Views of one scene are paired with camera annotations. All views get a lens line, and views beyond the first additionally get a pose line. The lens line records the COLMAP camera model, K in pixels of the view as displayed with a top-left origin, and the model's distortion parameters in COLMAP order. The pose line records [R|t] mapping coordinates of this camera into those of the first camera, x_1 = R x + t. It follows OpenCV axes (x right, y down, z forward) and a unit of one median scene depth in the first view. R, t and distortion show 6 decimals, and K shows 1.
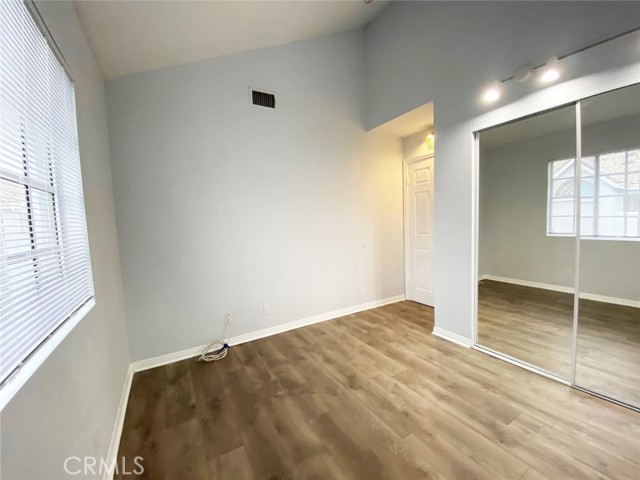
lens RADIAL K [[263.3, 0, 320.2], [0, 263.3, 238.3], [0, 0, 1]] dist [-0.002565, -0.006403]
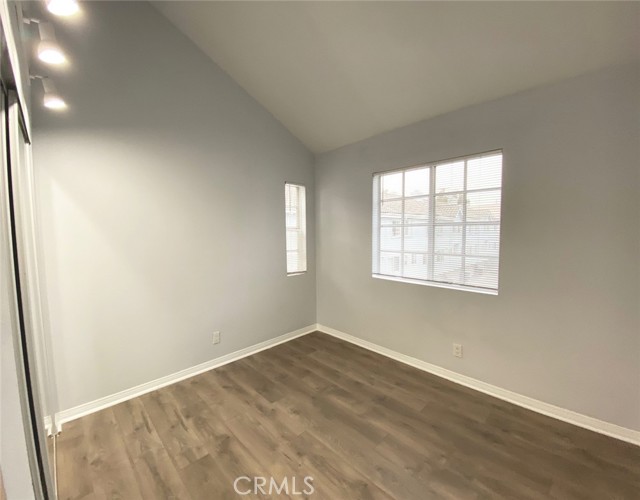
lens RADIAL K [[259.9, 0, 320.2], [0, 259.9, 249.3], [0, 0, 1]] dist [0.000274, 0.000024]
pose [[-0.964525, 0.066159, -0.255568, 0.465720], [0.028263, 0.988403, 0.149203, -0.245409], [0.262475, 0.136687, -0.955209, 1.909176]]
